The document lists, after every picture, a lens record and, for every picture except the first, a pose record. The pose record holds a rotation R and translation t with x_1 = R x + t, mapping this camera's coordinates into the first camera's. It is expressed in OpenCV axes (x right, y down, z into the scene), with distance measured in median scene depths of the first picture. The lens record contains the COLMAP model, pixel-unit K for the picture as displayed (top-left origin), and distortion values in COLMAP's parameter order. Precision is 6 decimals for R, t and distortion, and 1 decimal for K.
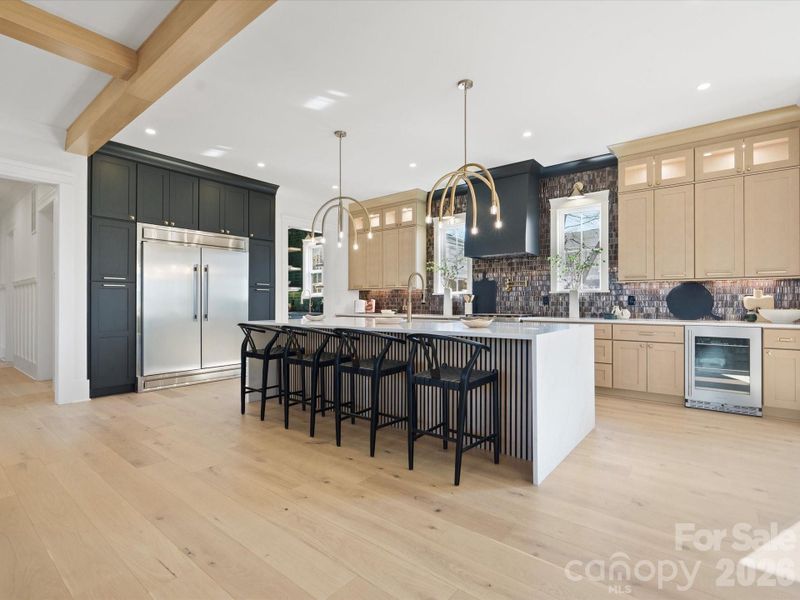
lens RADIAL K [[395.6, 0, 392.6], [0, 395.6, 299.4], [0, 0, 1]] dist [-0.000074, -0.000804]
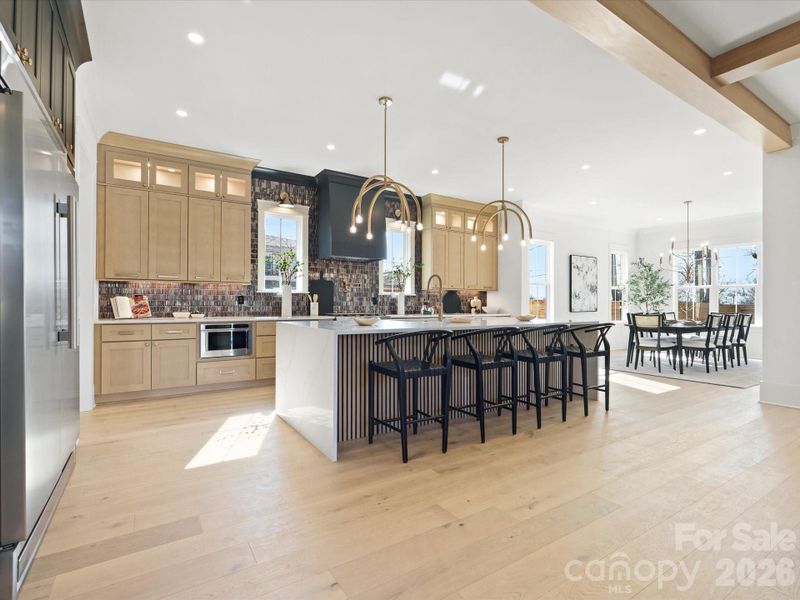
lens RADIAL K [[395.6, 0, 394.0], [0, 395.6, 304.2], [0, 0, 1]] dist [-0.000074, -0.000804]
pose [[0.314942, 0.002262, 0.949108, -0.687229], [-0.013618, 0.999905, 0.002136, 0.009087], [-0.949013, -0.013598, 0.314942, 0.532580]]
